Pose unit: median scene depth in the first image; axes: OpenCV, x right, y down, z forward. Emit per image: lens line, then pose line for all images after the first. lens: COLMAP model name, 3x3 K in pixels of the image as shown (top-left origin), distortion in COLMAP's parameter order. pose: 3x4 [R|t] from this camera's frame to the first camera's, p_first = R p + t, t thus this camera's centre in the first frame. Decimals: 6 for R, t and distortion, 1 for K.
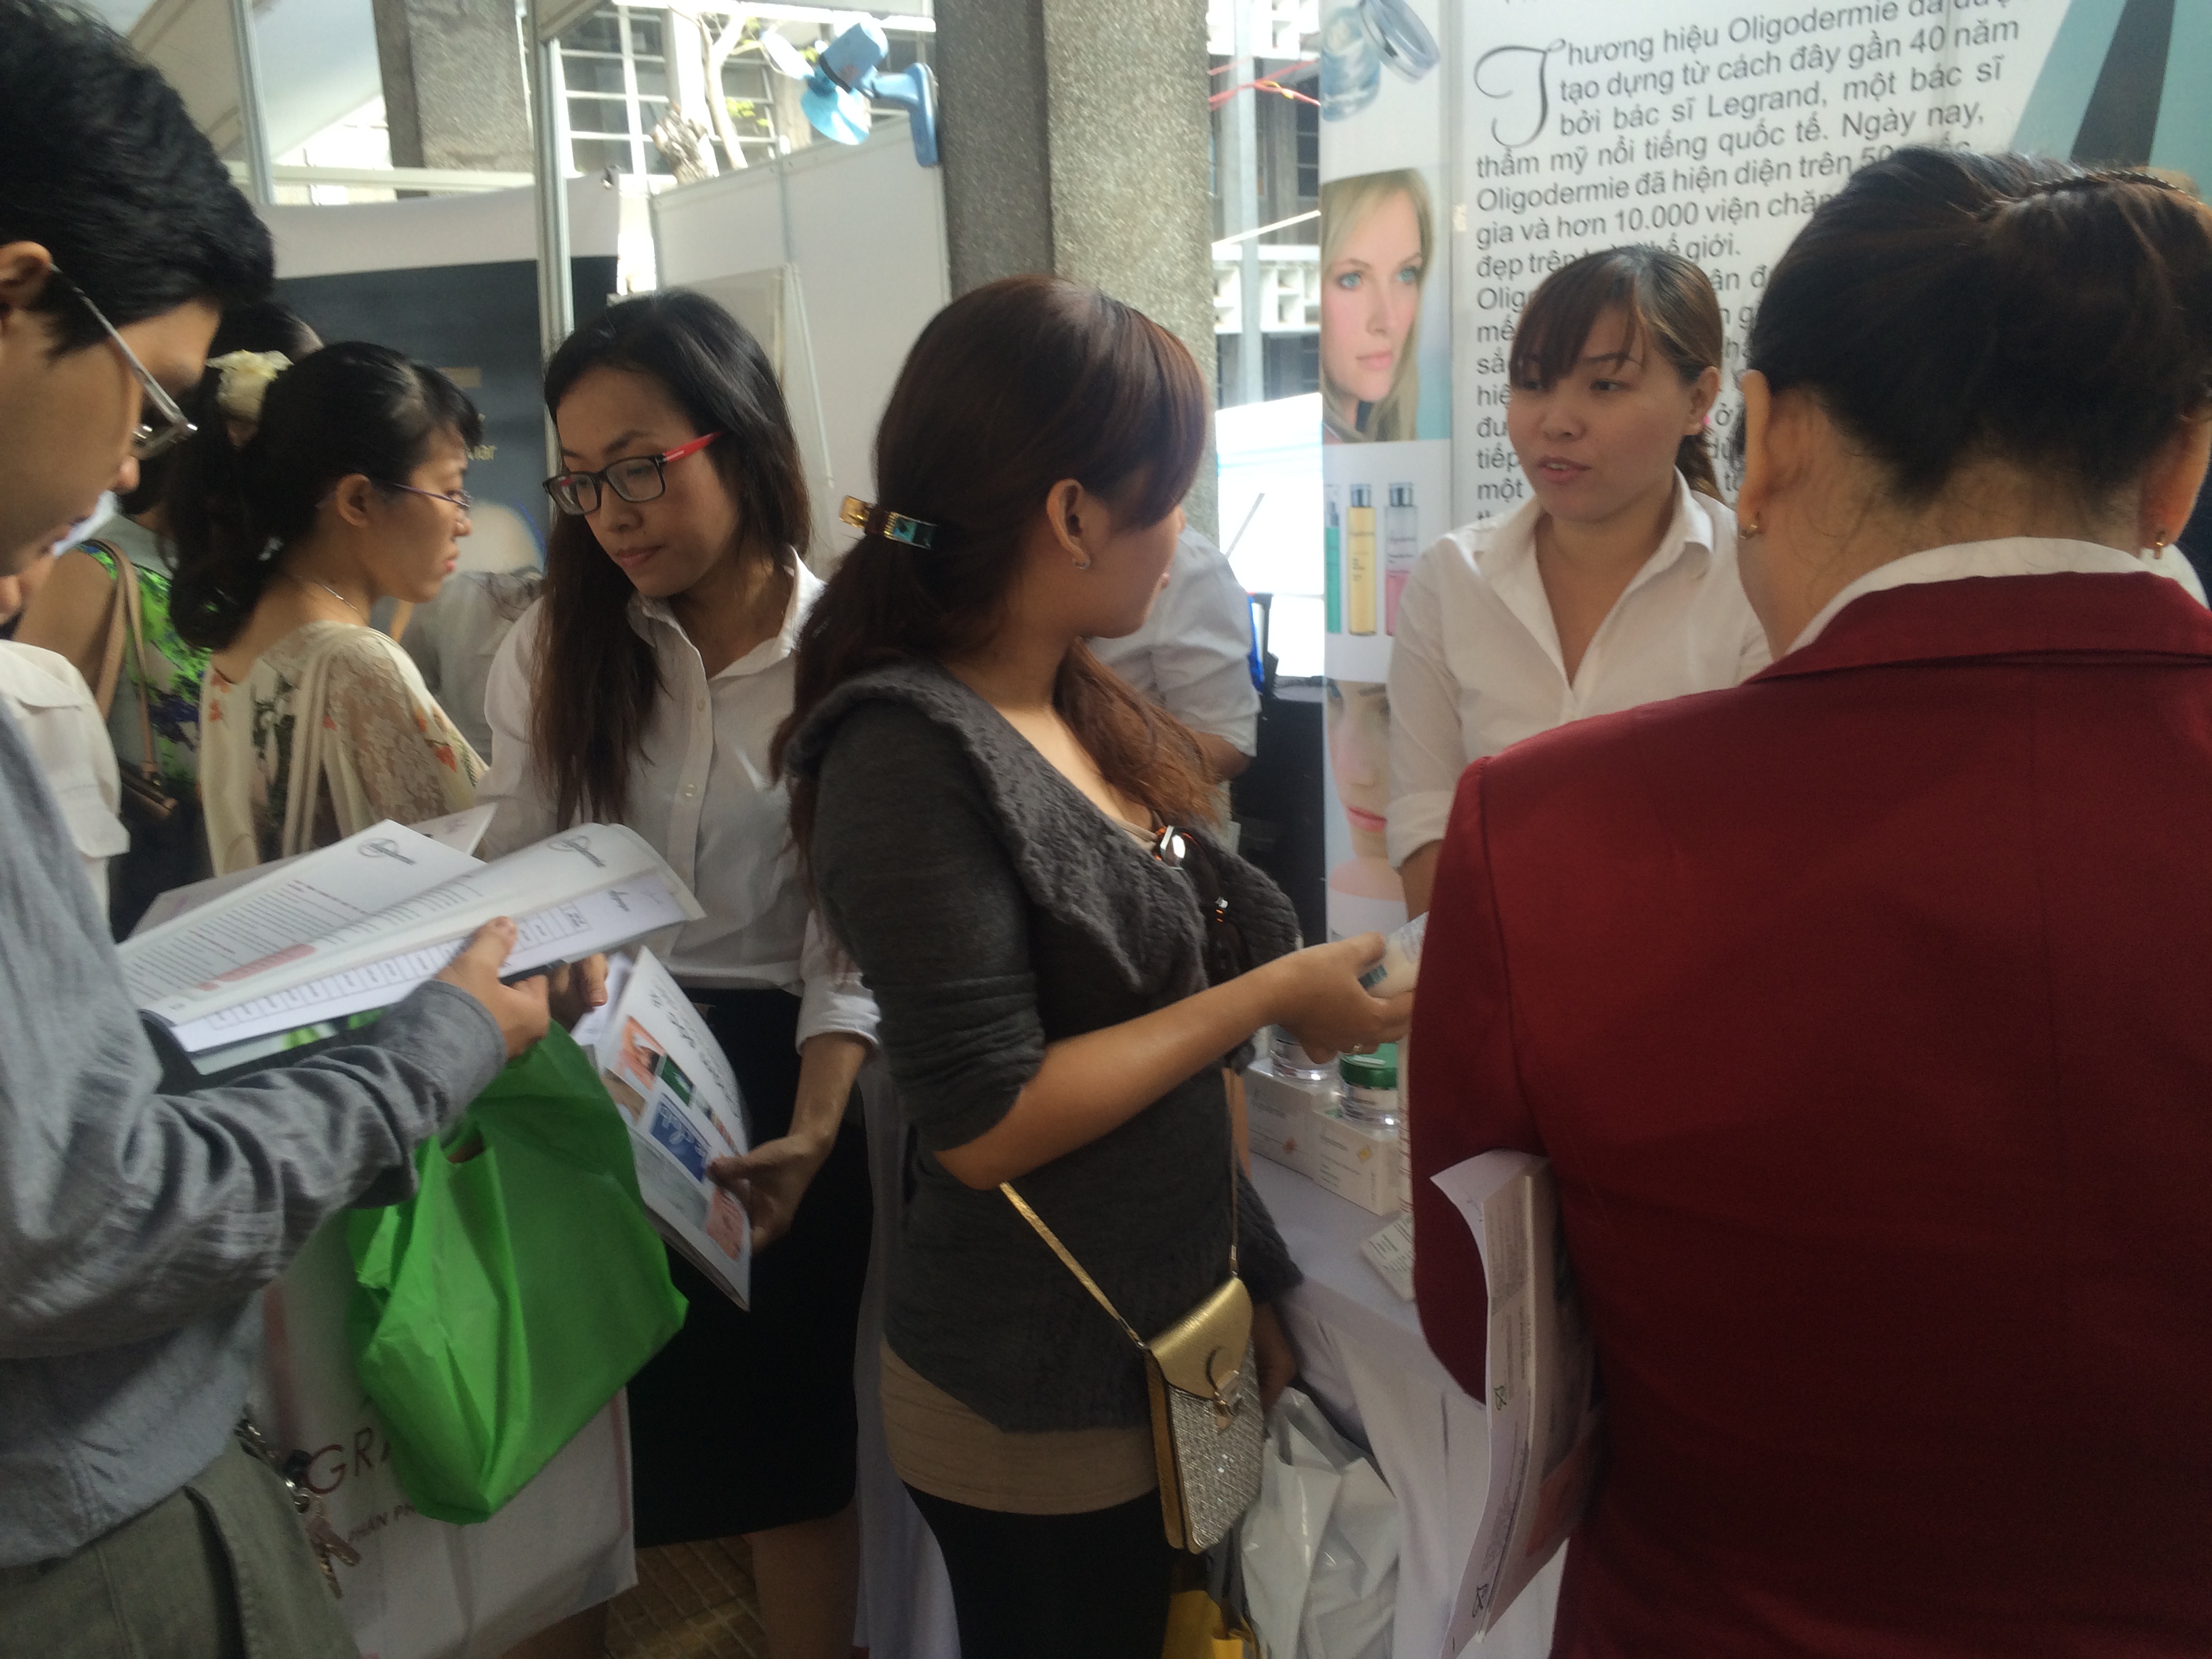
lens RADIAL K [[1869.2, 0, 1098.6], [0, 1869.2, 842.4], [0, 0, 1]] dist [0.070723, -0.094742]
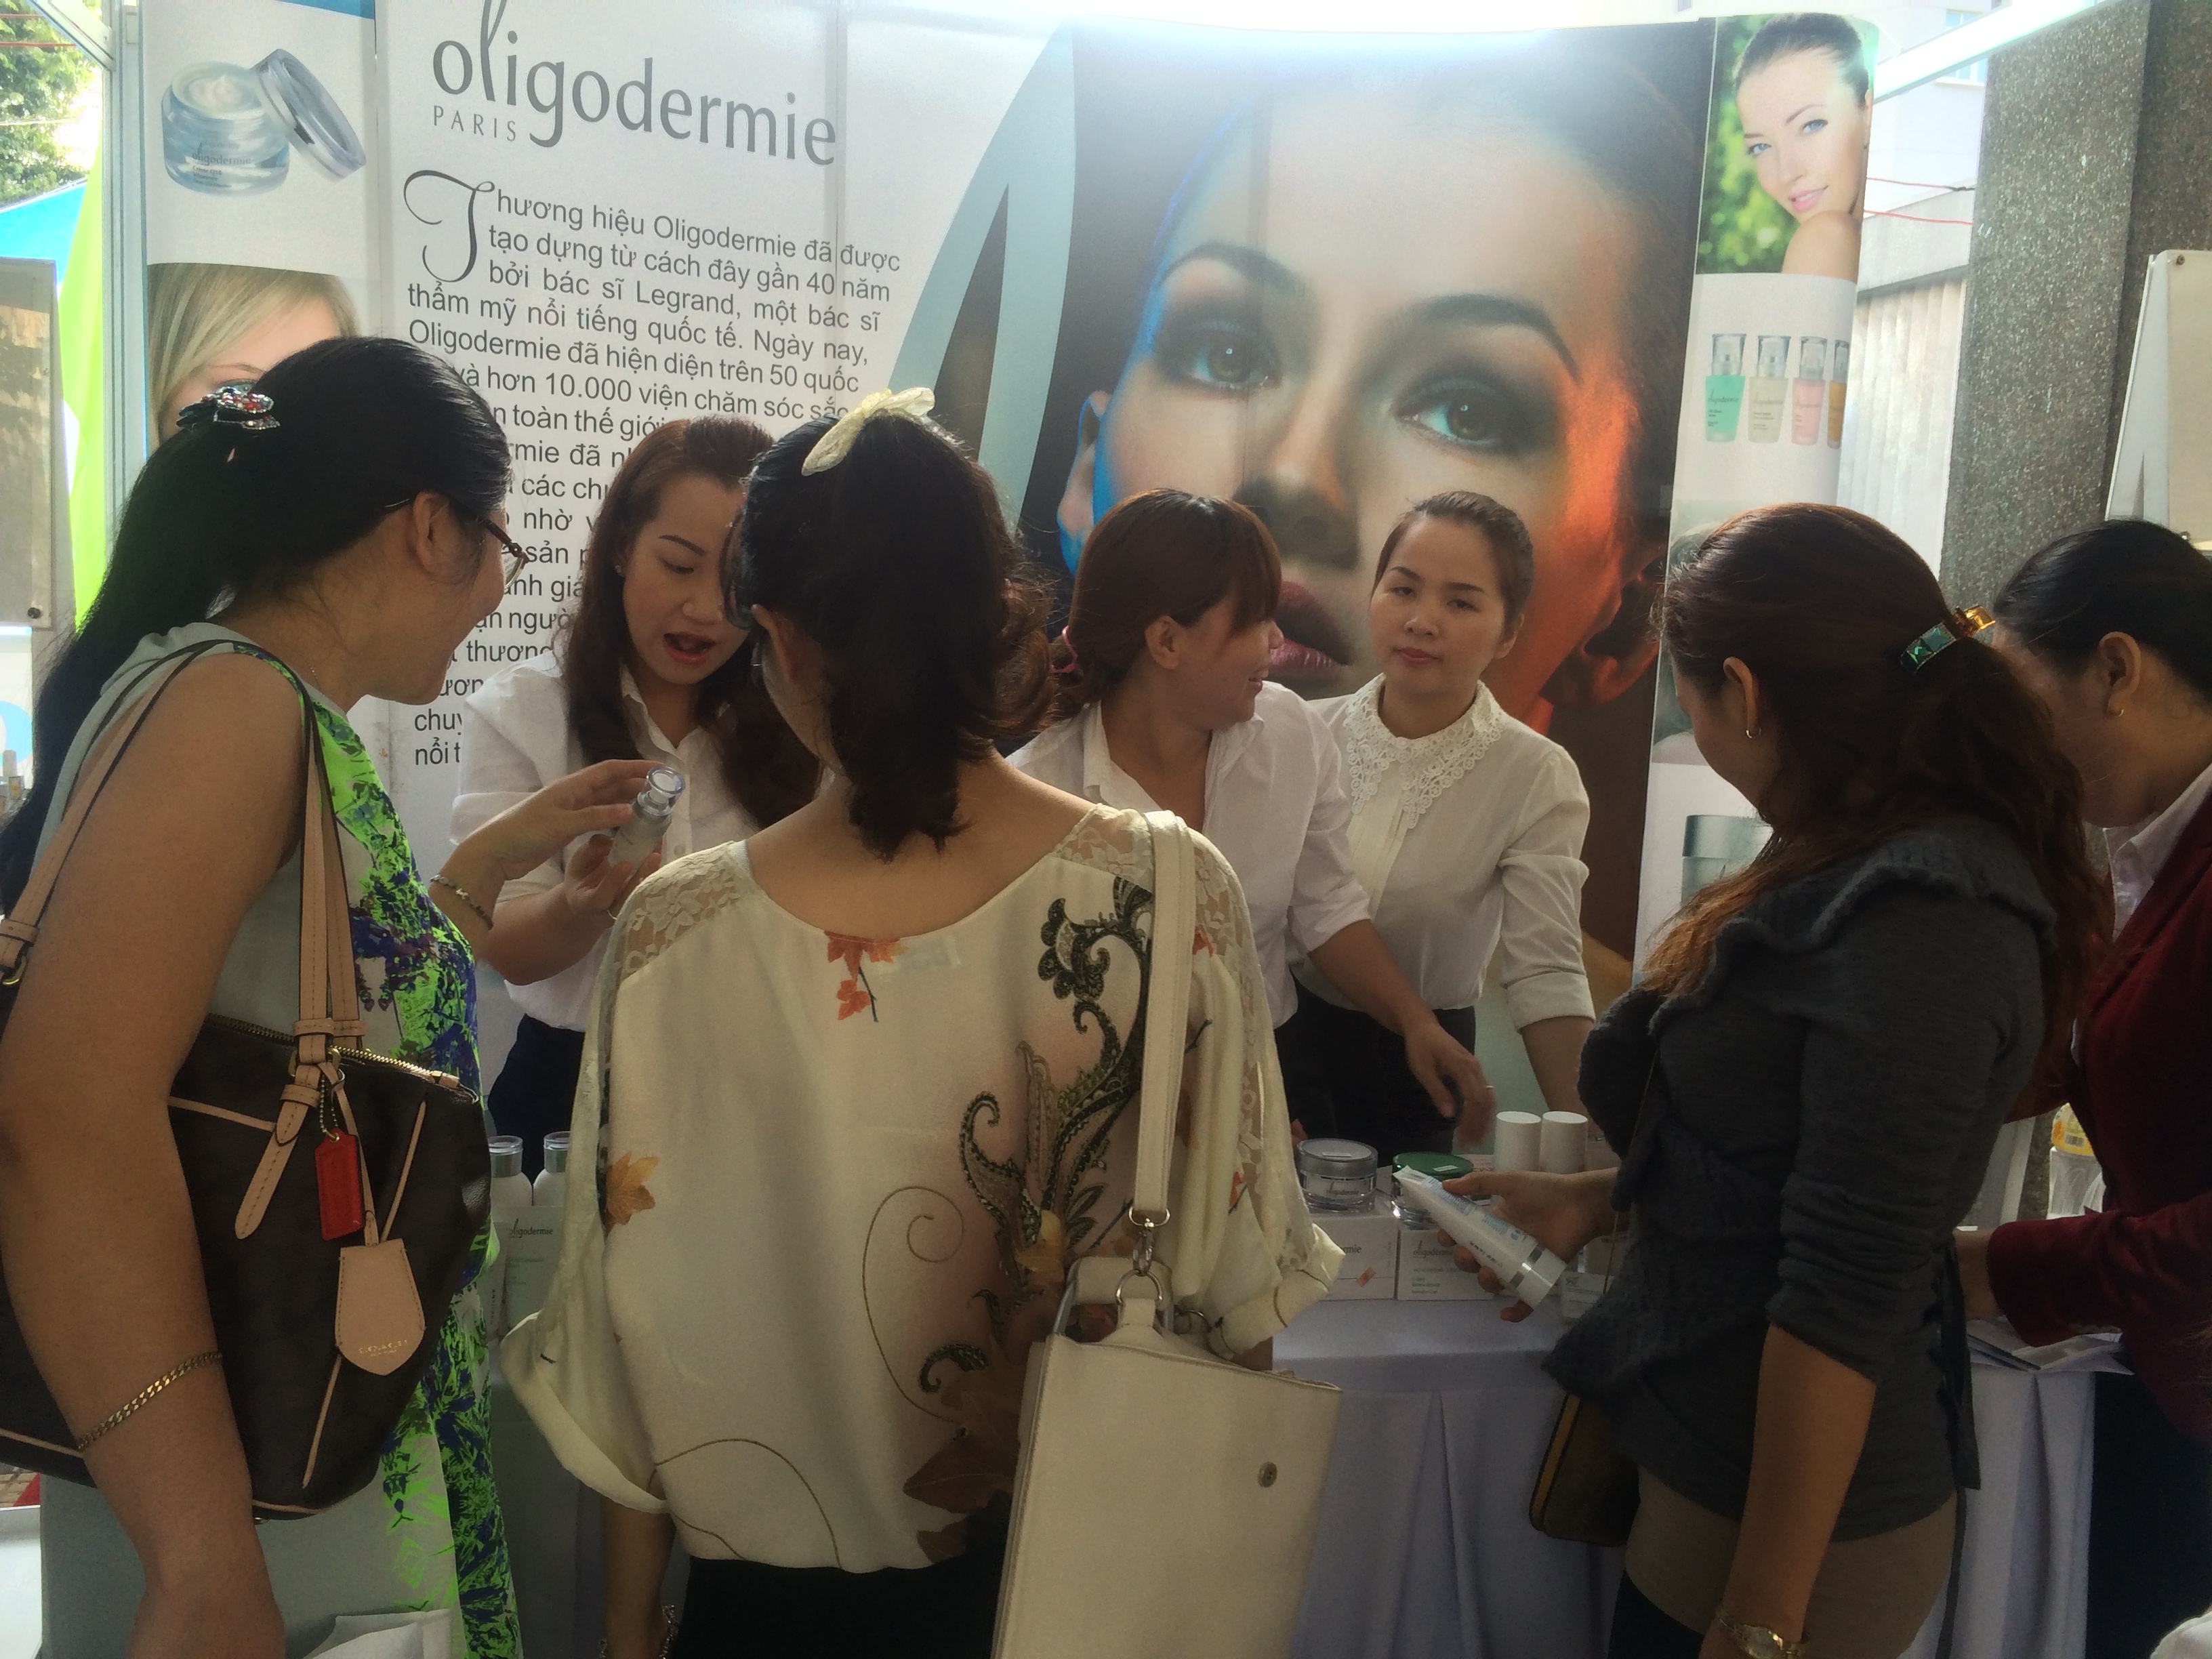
lens RADIAL K [[1869.2, 0, 1097.8], [0, 1869.2, 845.2], [0, 0, 1]] dist [0.070723, -0.094742]
pose [[0.407702, -0.059217, 0.911193, -0.480894], [0.140138, 0.990131, 0.001643, -0.054809], [-0.902297, 0.127023, 0.411976, 0.362734]]
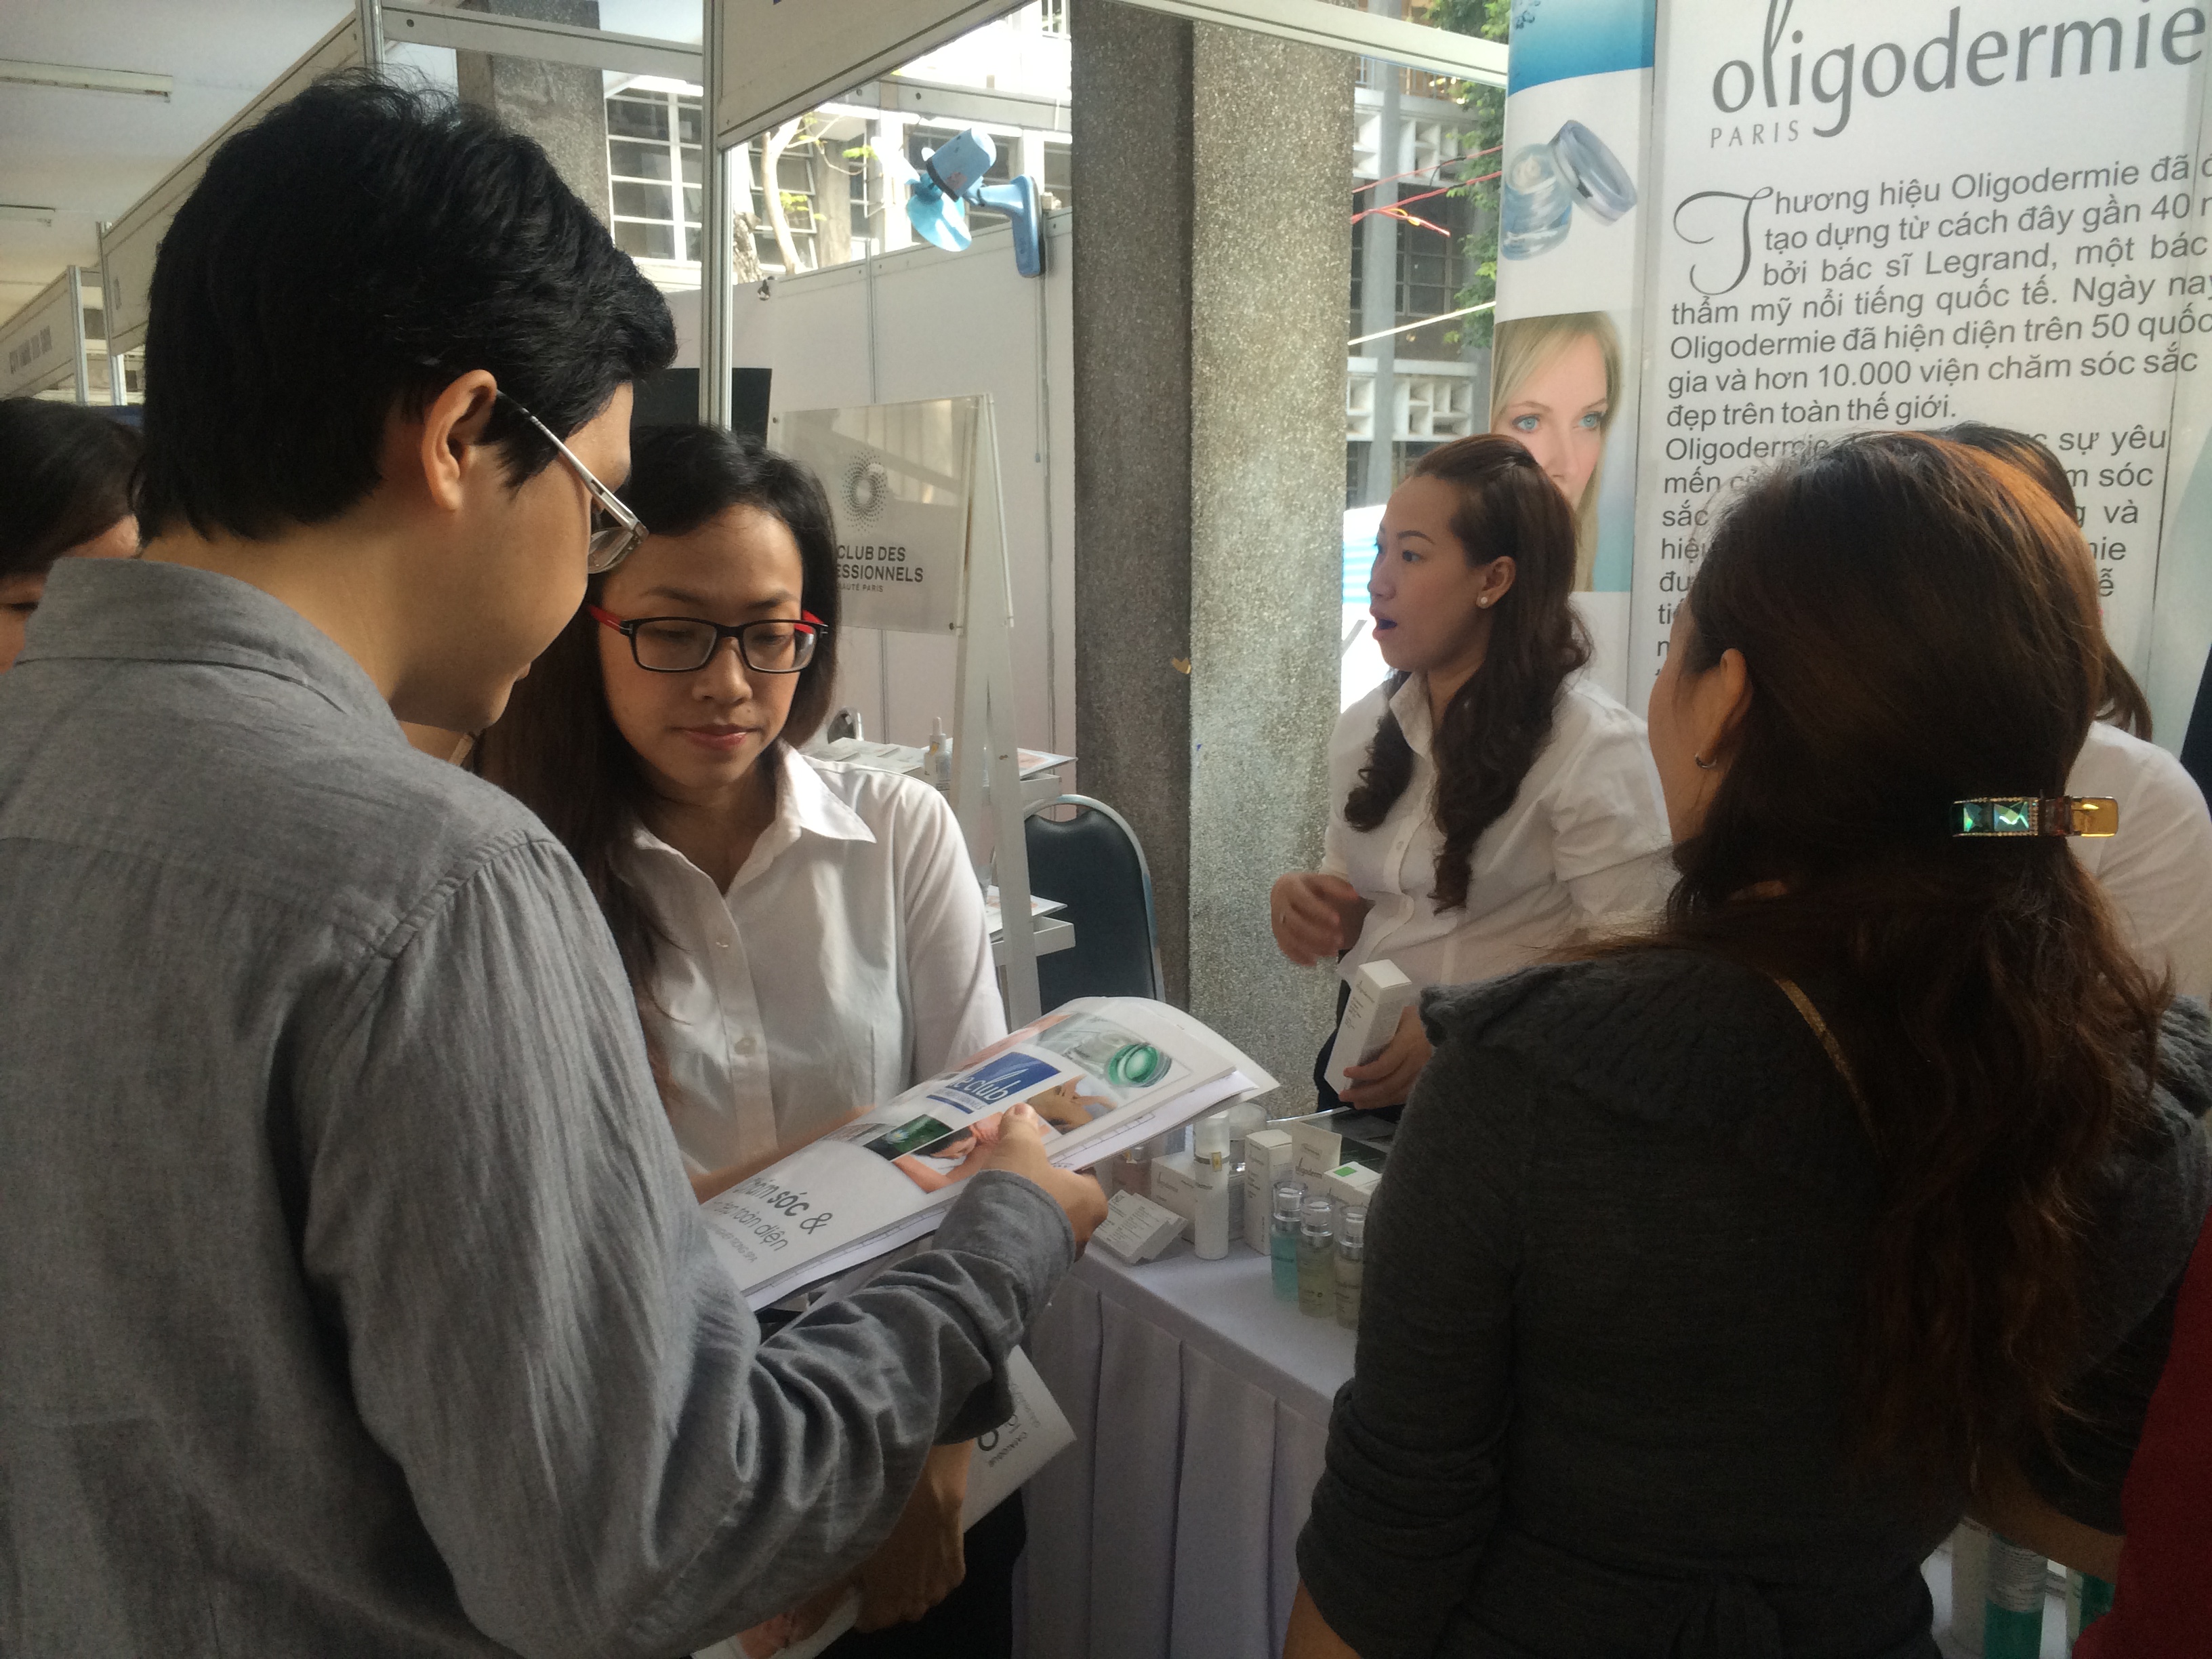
lens RADIAL K [[1869.2, 0, 1107.2], [0, 1869.2, 851.4], [0, 0, 1]] dist [0.070723, -0.094742]
pose [[0.999187, 0.039961, 0.005303, -0.077838], [-0.039693, 0.998264, -0.043517, -0.031618], [-0.007033, 0.043271, 0.999039, 0.055593]]
